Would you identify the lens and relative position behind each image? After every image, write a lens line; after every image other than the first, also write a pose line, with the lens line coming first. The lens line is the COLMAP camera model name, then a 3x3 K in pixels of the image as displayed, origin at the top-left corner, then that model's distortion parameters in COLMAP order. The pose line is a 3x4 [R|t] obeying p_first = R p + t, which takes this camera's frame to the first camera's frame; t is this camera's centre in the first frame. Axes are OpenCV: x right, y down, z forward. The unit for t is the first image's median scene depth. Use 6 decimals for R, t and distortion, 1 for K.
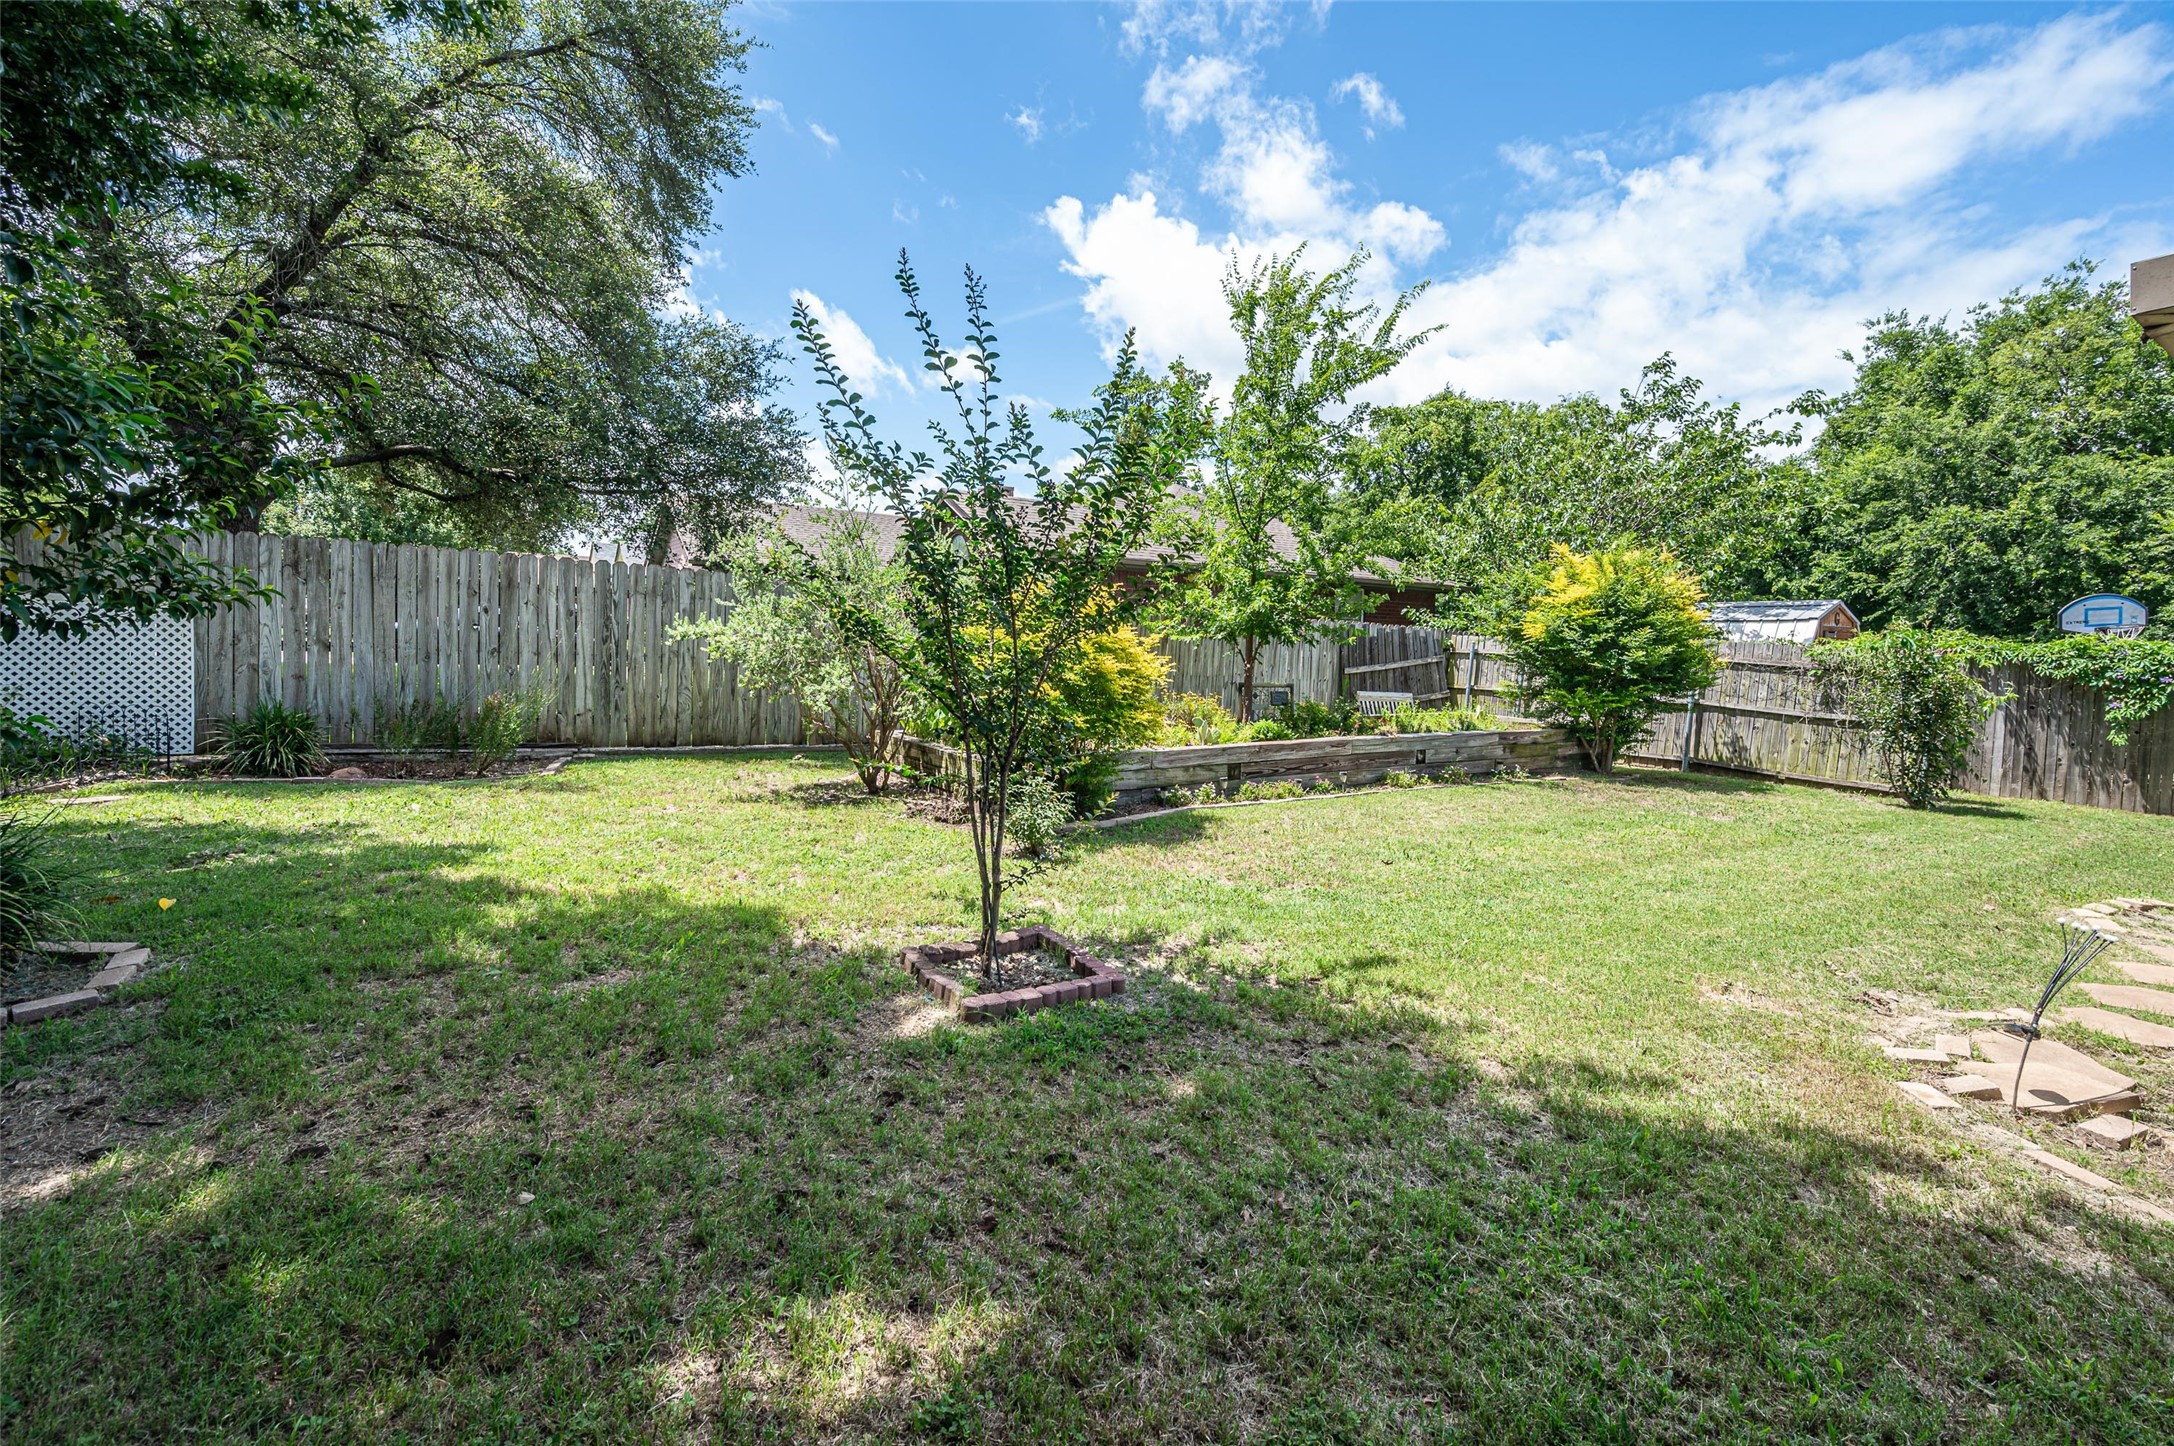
lens RADIAL K [[864.0, 0, 1101.2], [0, 864.0, 661.0], [0, 0, 1]] dist [-0.001184, 0.000516]
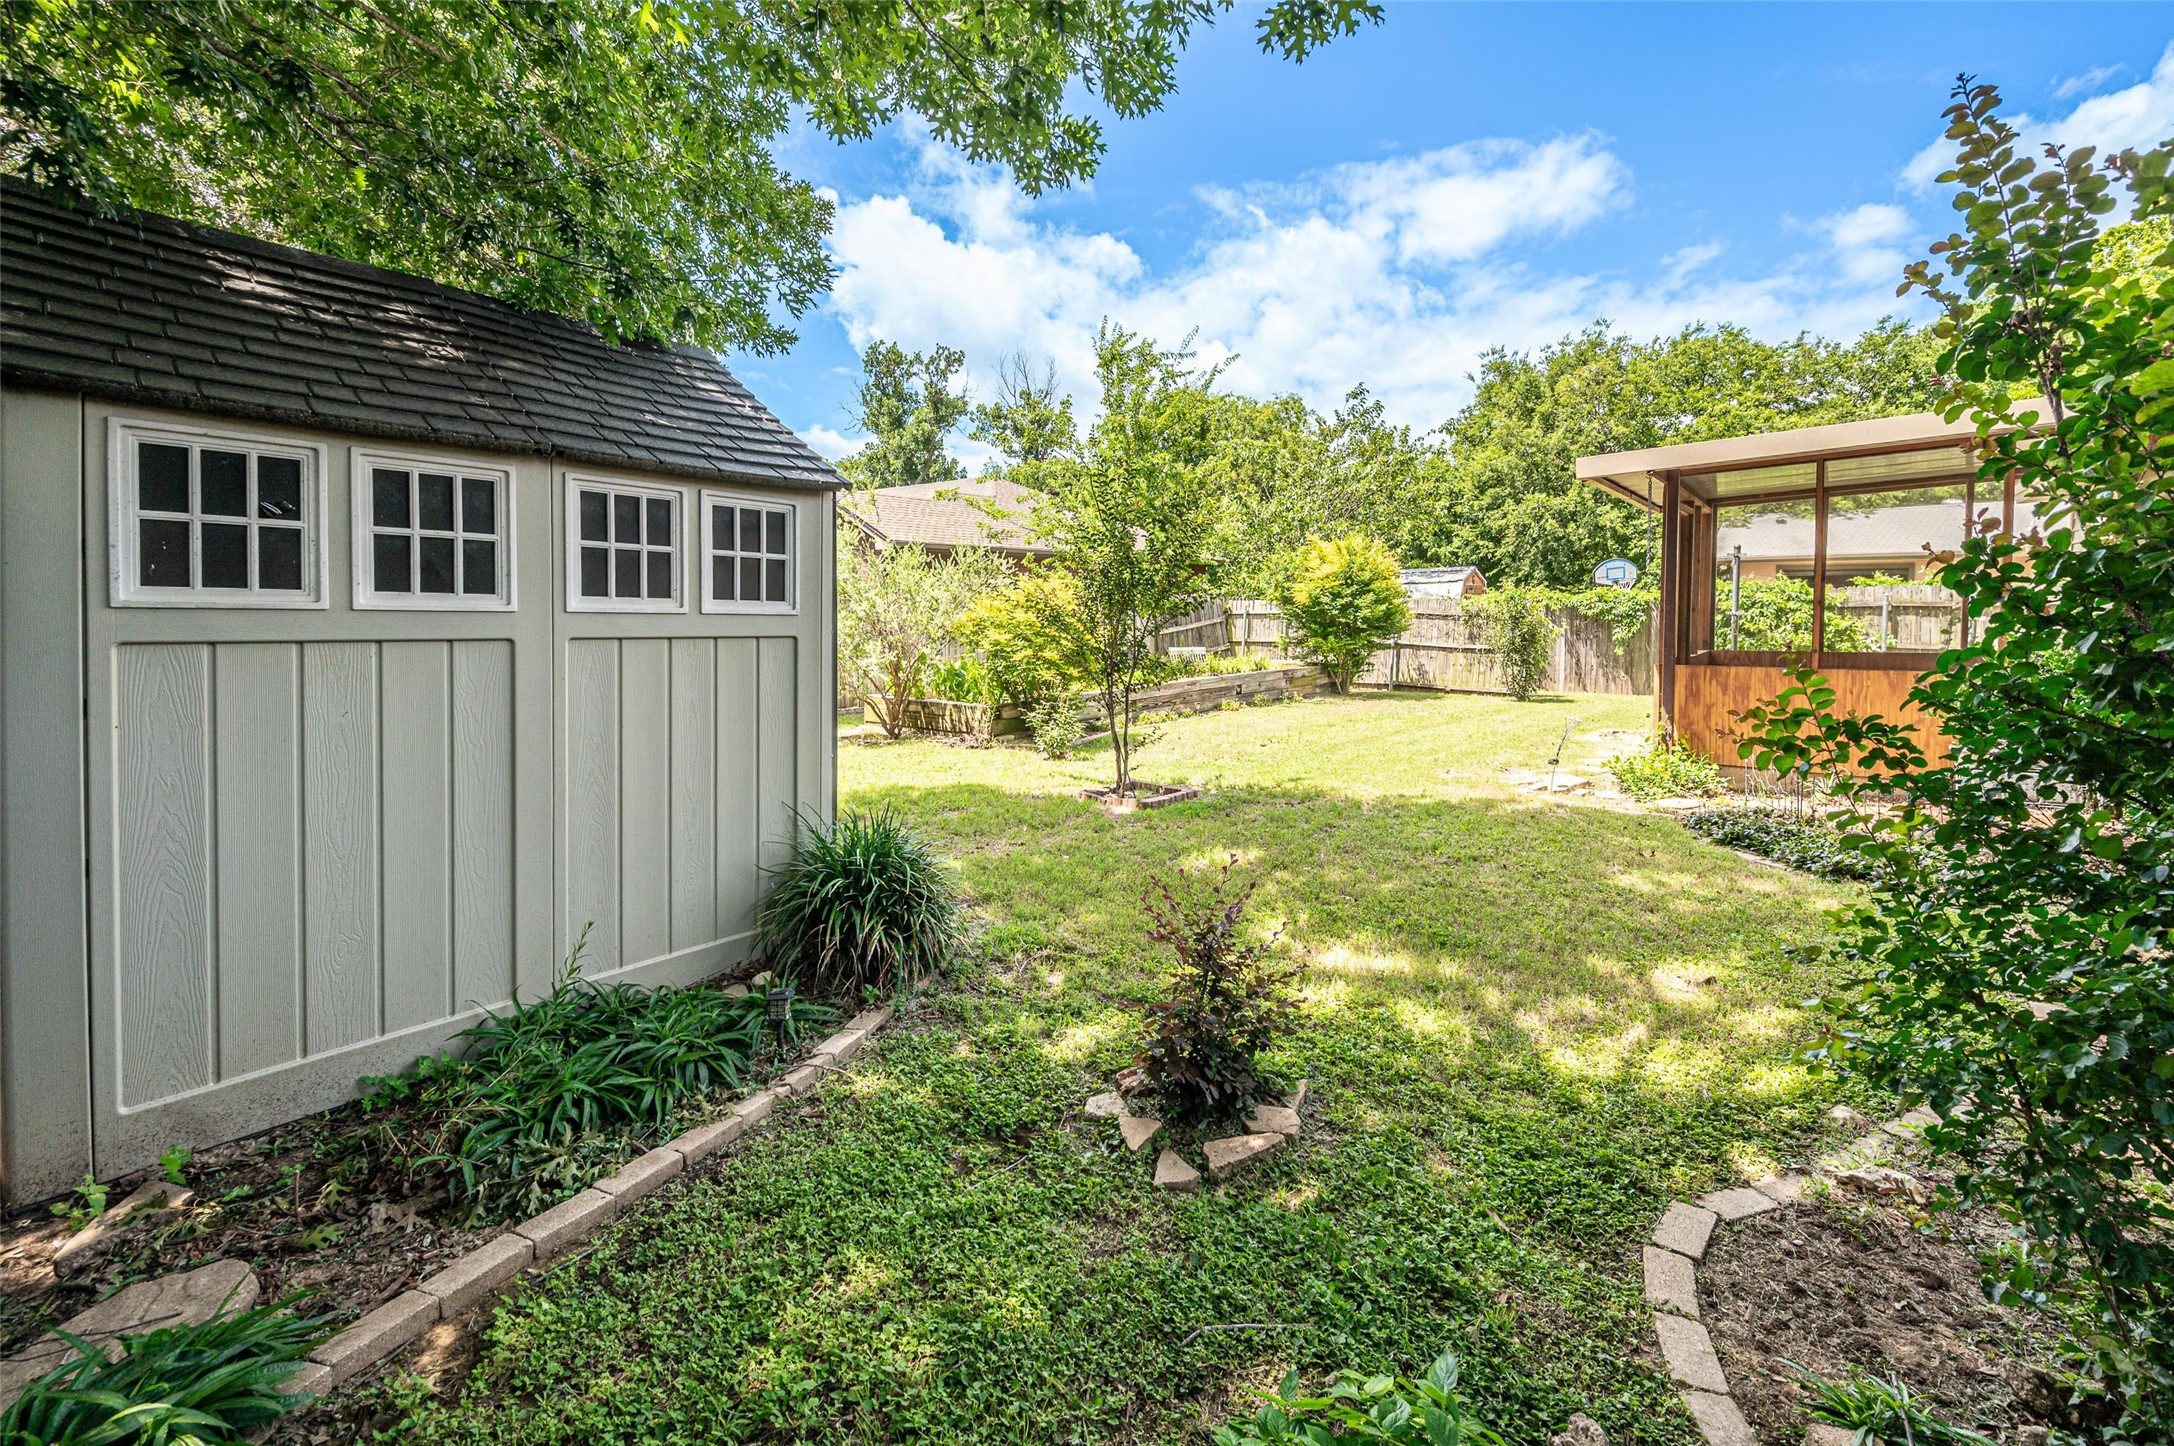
lens RADIAL K [[864.0, 0, 1118.1], [0, 864.0, 649.7], [0, 0, 1]] dist [-0.001184, 0.000516]
pose [[0.947979, -0.053980, 0.313724, -0.219181], [0.046279, 0.998418, 0.031948, -0.007494], [-0.314952, -0.015767, 0.948977, -0.238075]]
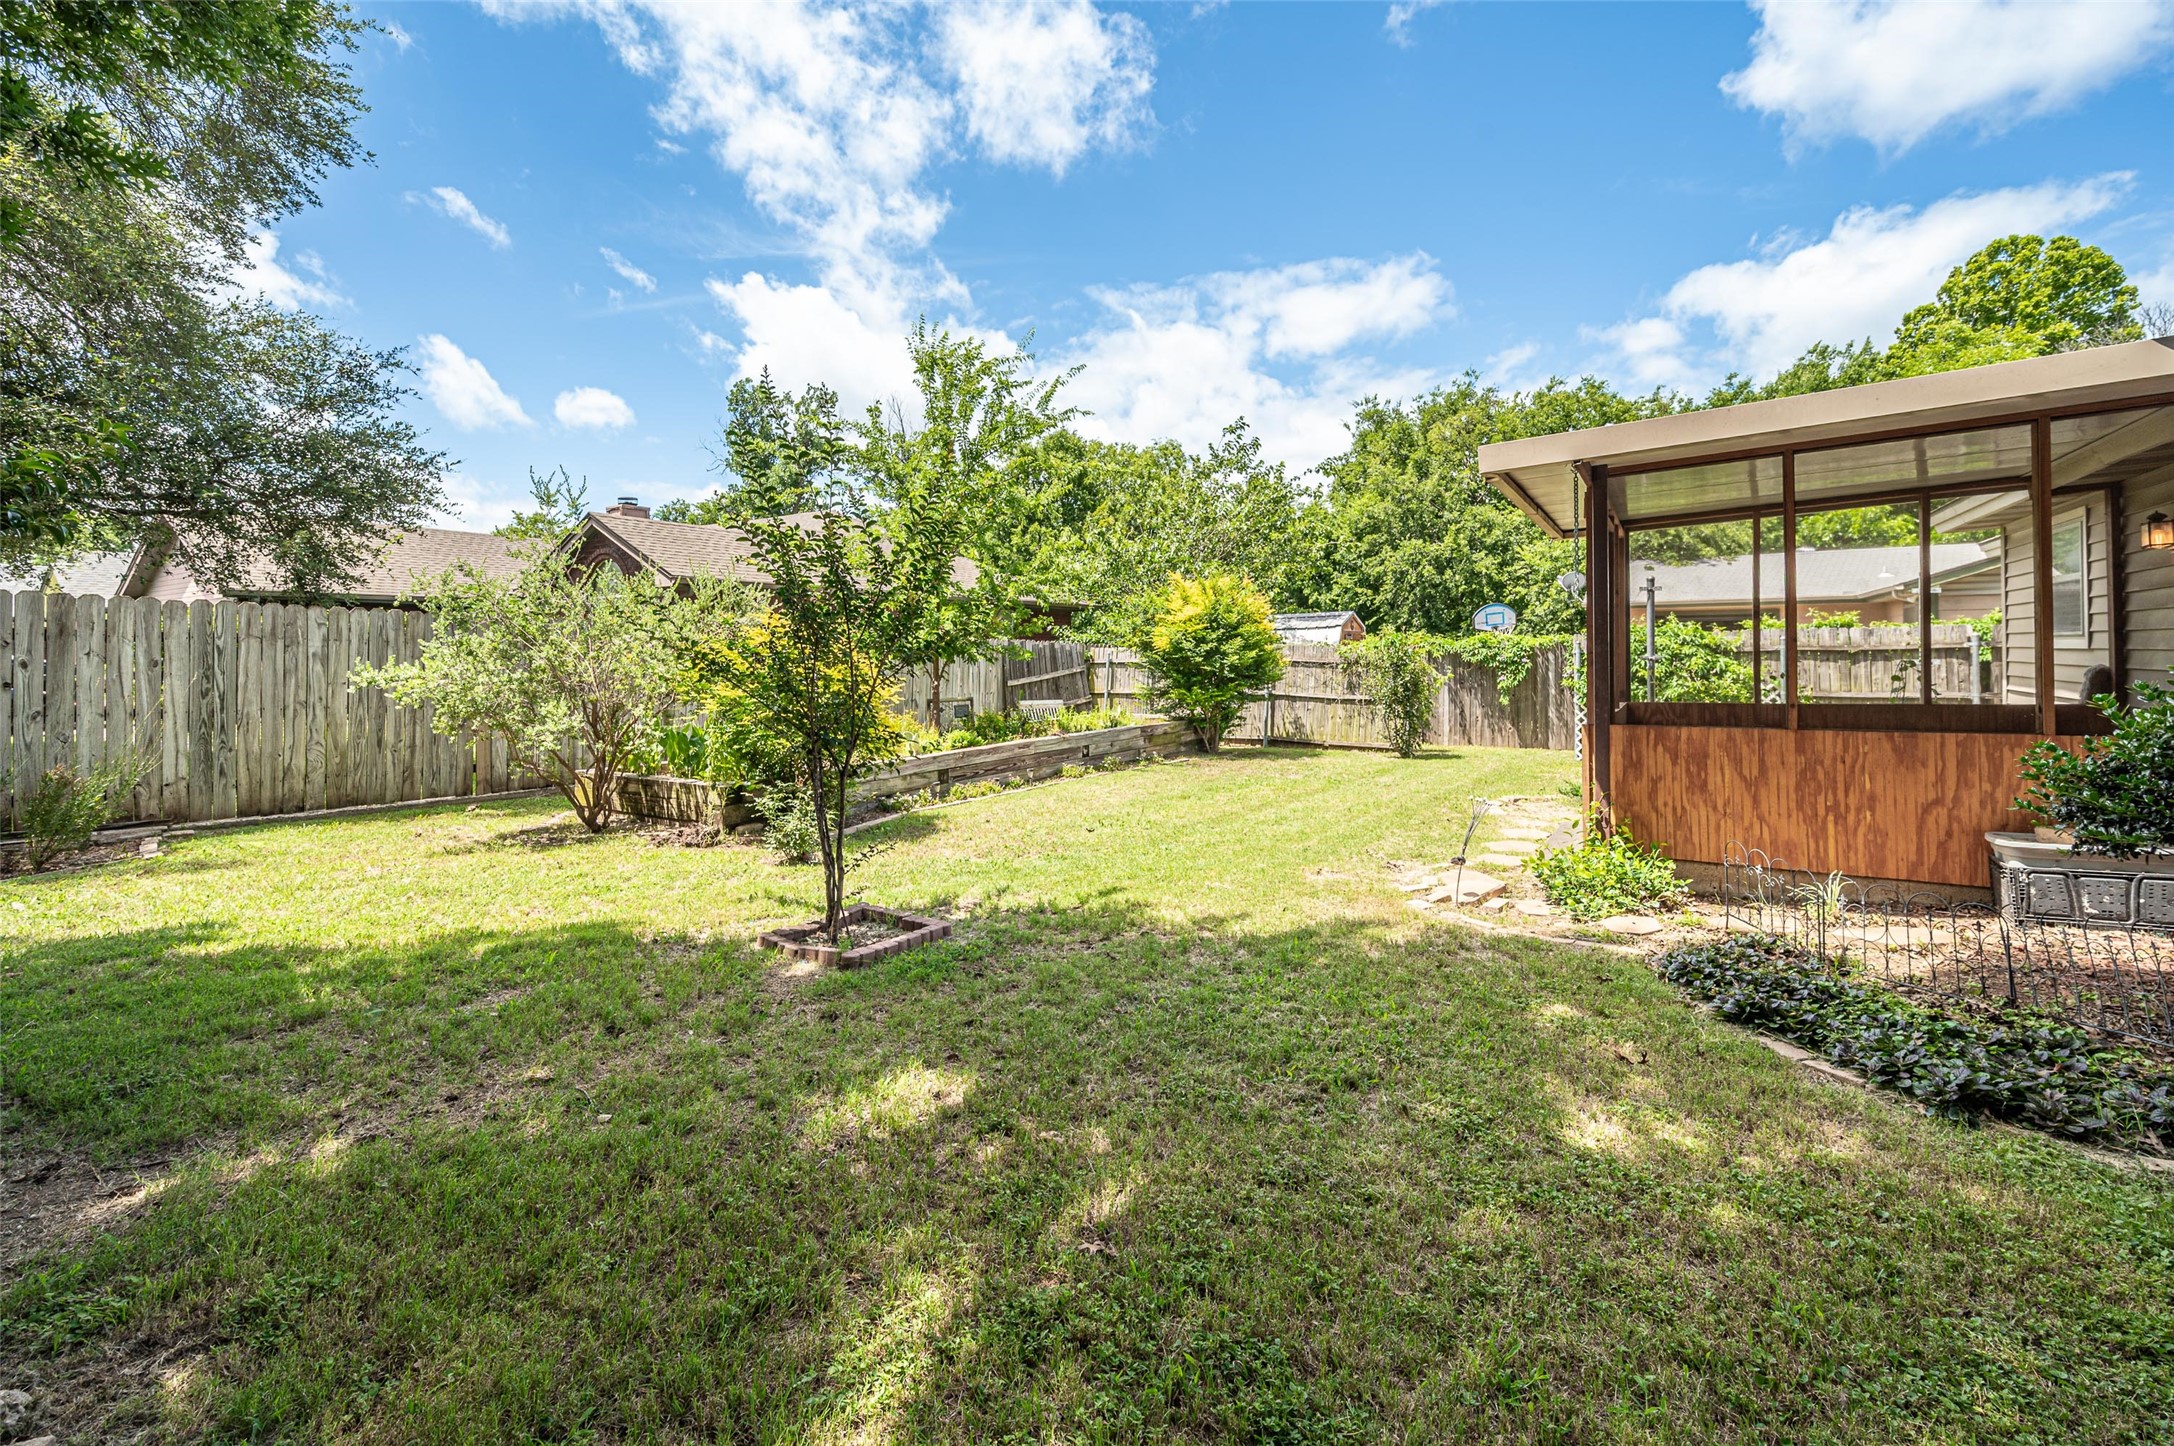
lens RADIAL K [[864.0, 0, 1093.9], [0, 864.0, 656.6], [0, 0, 1]] dist [-0.001184, 0.000516]
pose [[0.912982, -0.041230, 0.405911, -0.085633], [0.051109, 0.998602, -0.013523, -0.002928], [-0.404786, 0.033092, 0.913813, -0.088802]]
